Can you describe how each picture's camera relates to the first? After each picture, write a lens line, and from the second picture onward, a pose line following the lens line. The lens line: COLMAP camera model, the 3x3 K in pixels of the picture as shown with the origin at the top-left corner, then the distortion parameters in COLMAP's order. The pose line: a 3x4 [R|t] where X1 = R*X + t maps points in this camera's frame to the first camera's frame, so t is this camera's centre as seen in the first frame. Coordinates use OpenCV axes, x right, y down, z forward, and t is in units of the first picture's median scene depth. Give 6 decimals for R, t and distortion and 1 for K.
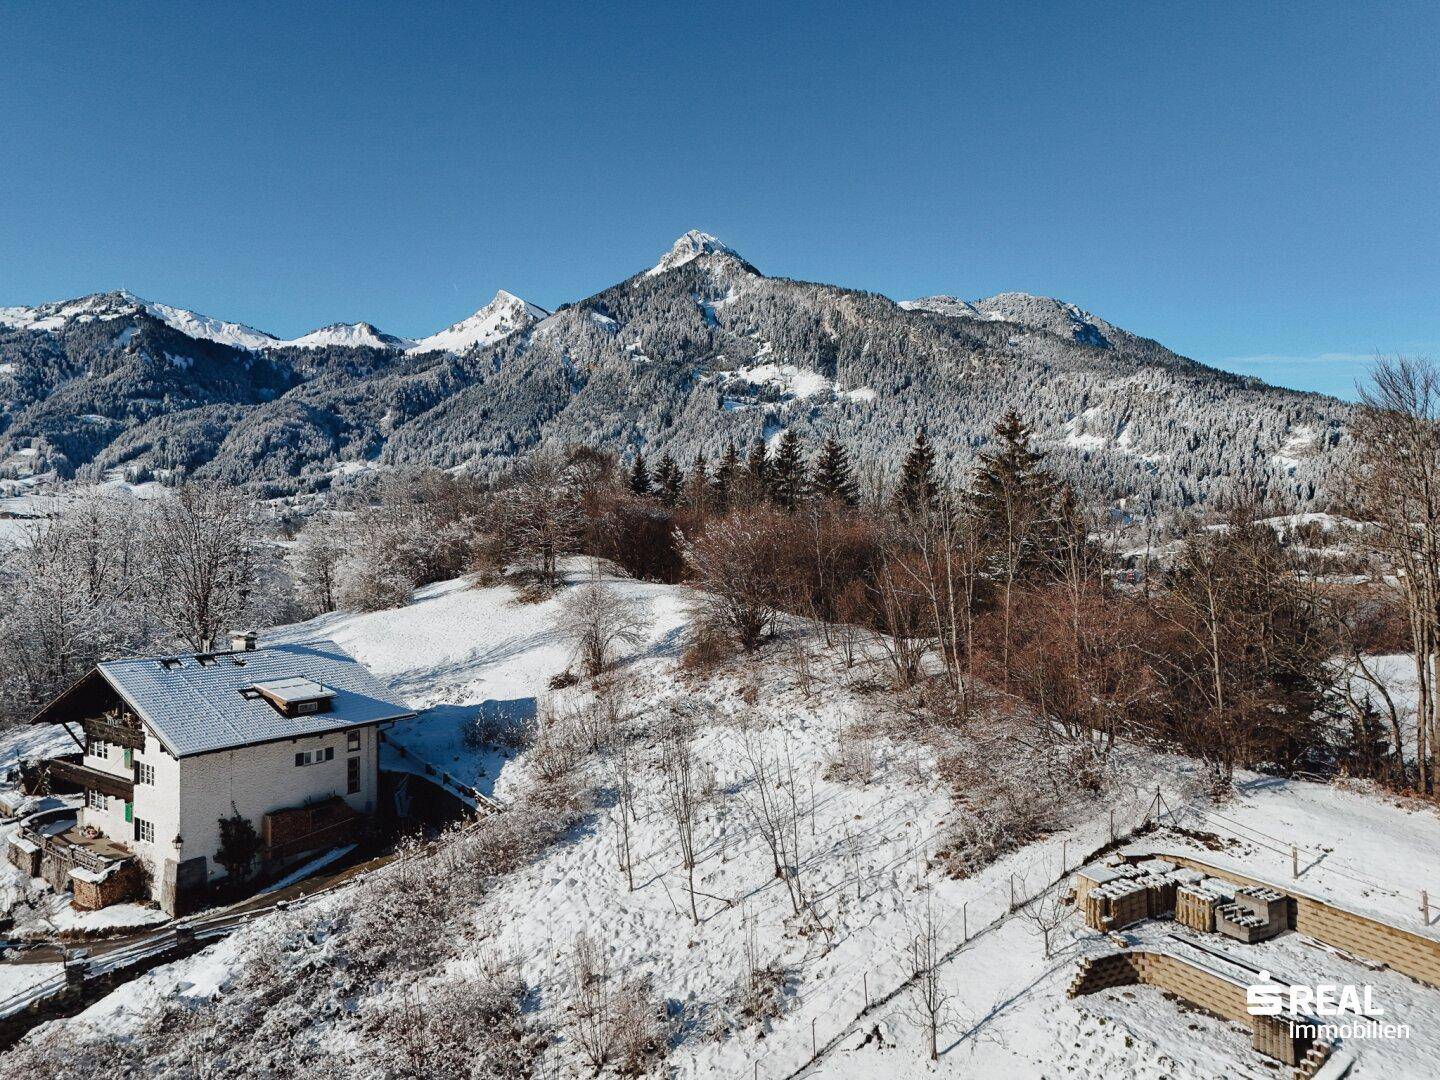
lens RADIAL K [[1055.9, 0, 719.4], [0, 1055.9, 537.7], [0, 0, 1]] dist [0.074366, -0.059654]
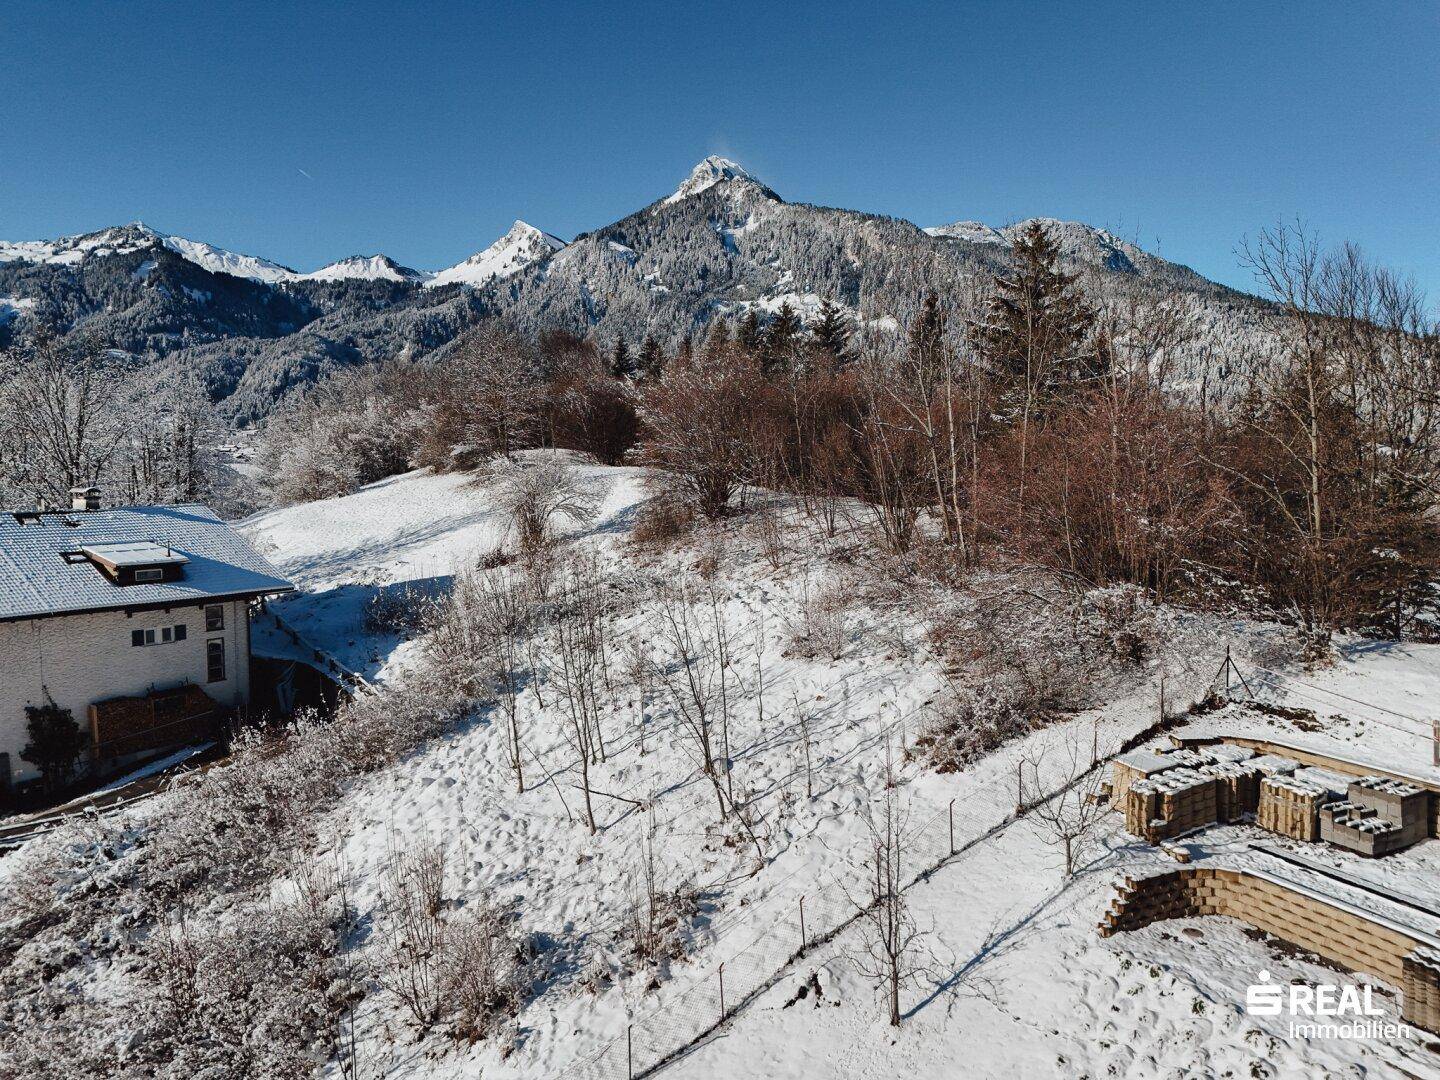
lens RADIAL K [[1055.9, 0, 720.9], [0, 1055.9, 537.8], [0, 0, 1]] dist [0.074366, -0.059654]
pose [[0.999823, -0.001154, -0.018798, 0.029086], [0.002300, 0.998130, 0.061091, 0.040071], [0.018692, -0.061123, 0.997955, 0.098267]]
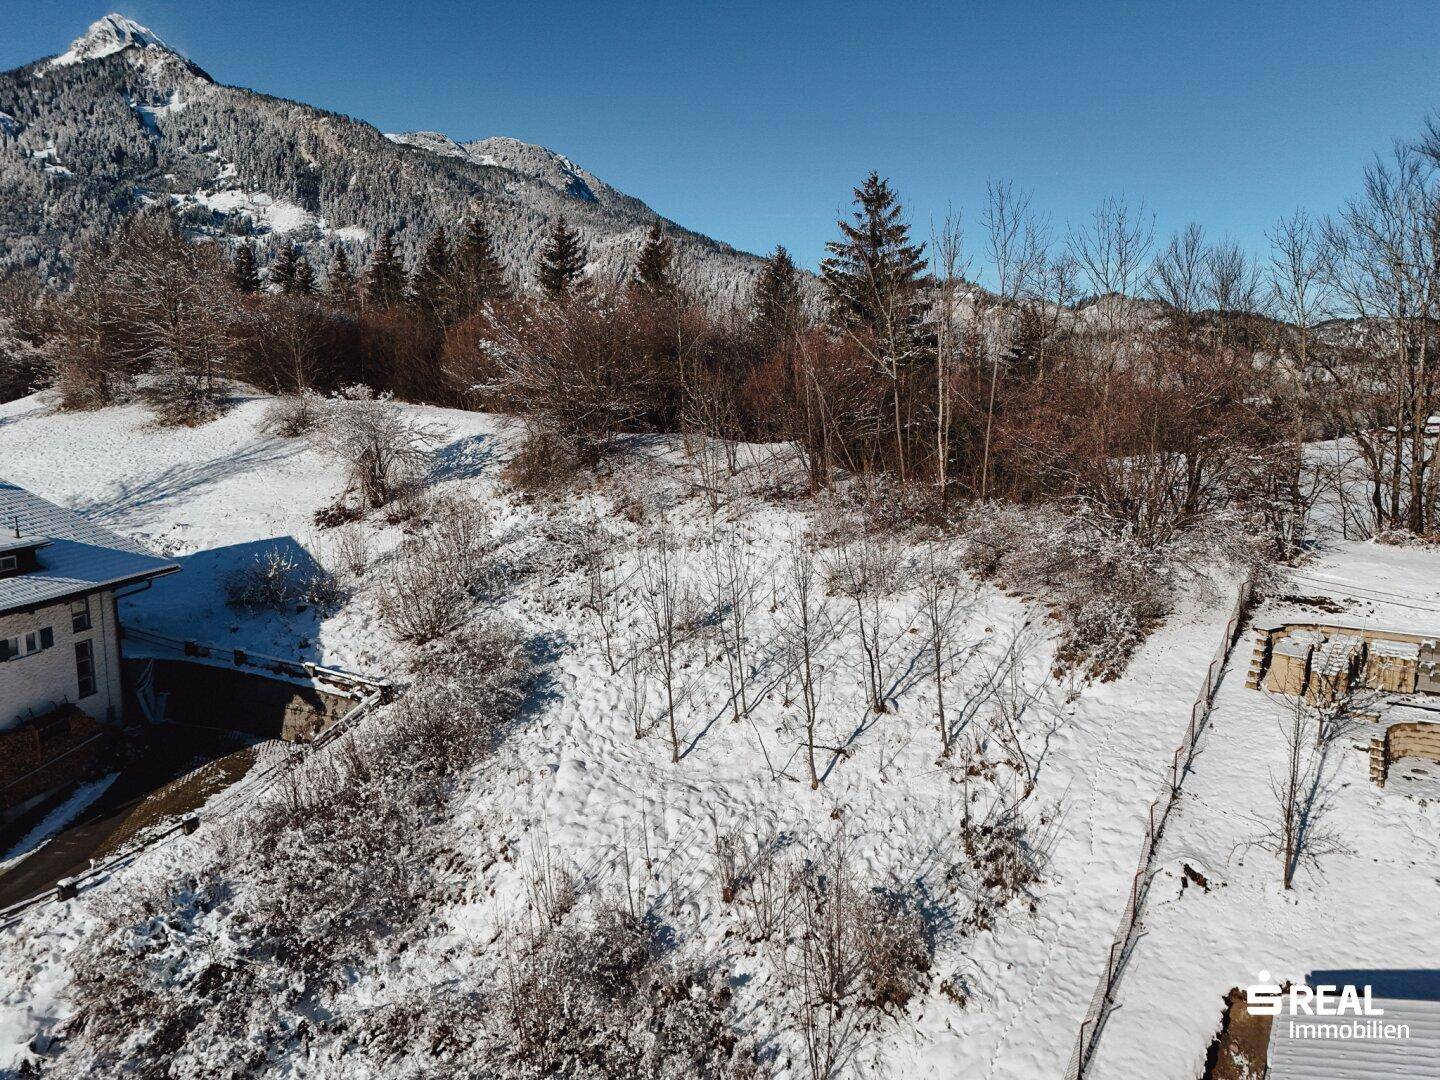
lens RADIAL K [[1055.9, 0, 725.2], [0, 1055.9, 533.9], [0, 0, 1]] dist [0.074366, -0.059654]
pose [[0.891963, -0.066923, 0.447128, -0.141867], [0.007783, 0.991110, 0.132816, 0.031713], [-0.452042, -0.114987, 0.884554, 0.140816]]
